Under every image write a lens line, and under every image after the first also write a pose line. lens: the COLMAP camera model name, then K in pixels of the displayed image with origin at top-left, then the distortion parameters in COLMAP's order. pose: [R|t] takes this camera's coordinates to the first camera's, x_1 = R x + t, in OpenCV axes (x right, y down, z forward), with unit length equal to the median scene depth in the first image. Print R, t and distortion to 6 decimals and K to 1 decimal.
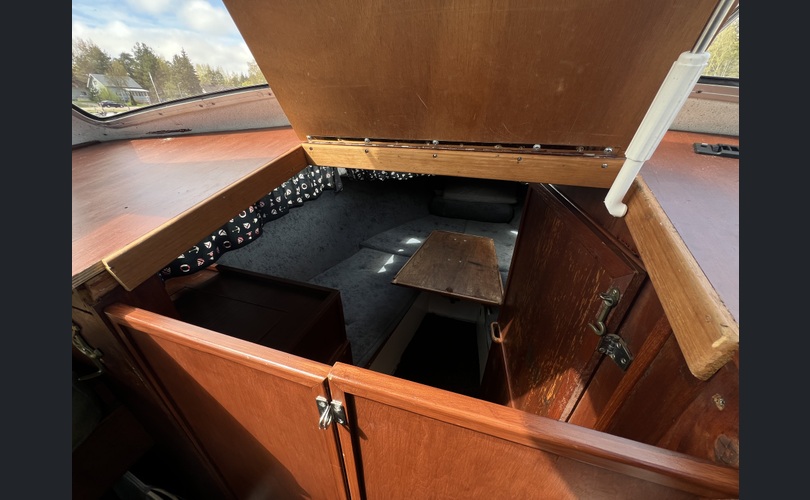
lens RADIAL K [[264.7, 0, 403.4], [0, 264.7, 250.8], [0, 0, 1]] dist [-0.000196, -0.000800]
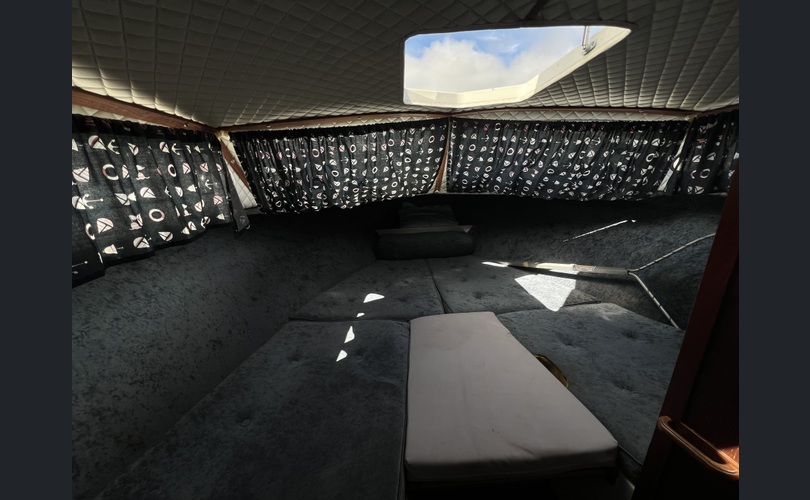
lens RADIAL K [[264.7, 0, 404.9], [0, 264.7, 251.3], [0, 0, 1]] dist [-0.000196, -0.000800]
pose [[0.934730, -0.142154, 0.325686, -0.130681], [0.208661, 0.961425, -0.179226, -0.014682], [-0.287645, 0.235486, 0.928335, 0.459120]]
